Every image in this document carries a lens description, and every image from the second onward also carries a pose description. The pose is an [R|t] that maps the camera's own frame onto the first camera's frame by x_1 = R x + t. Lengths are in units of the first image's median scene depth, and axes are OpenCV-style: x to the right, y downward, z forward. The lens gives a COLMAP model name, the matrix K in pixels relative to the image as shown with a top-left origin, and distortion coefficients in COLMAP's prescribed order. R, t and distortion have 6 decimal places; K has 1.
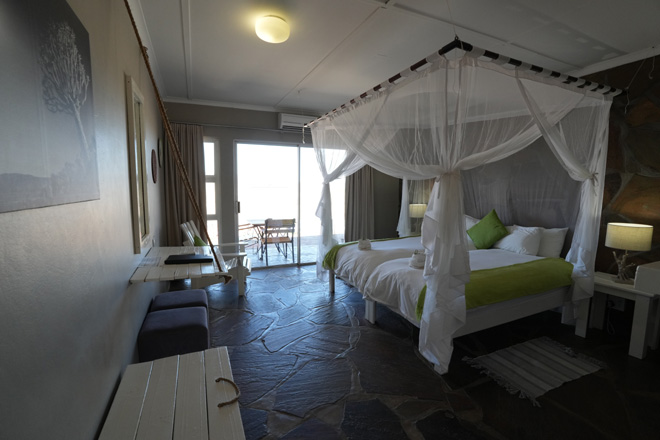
lens RADIAL K [[294.9, 0, 330.0], [0, 294.9, 220.0], [0, 0, 1]] dist [-0.048362, 0.000144]
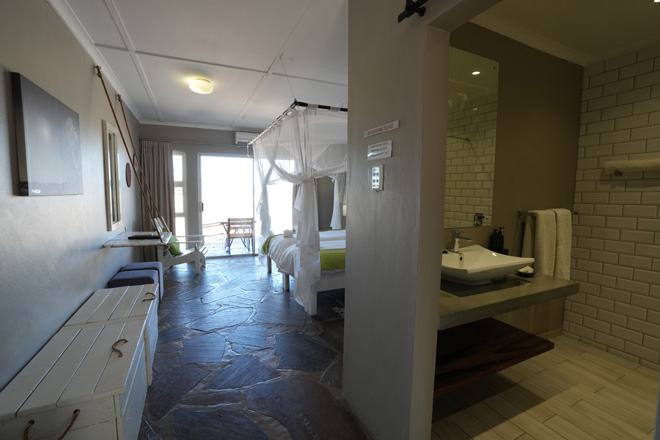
lens RADIAL K [[294.9, 0, 330.0], [0, 294.9, 220.0], [0, 0, 1]] dist [-0.048362, 0.000144]
pose [[0.999943, 0.001963, 0.010480, 0.266274], [-0.001776, 0.999840, -0.017815, 0.041171], [-0.010514, 0.017796, 0.999786, -0.297233]]
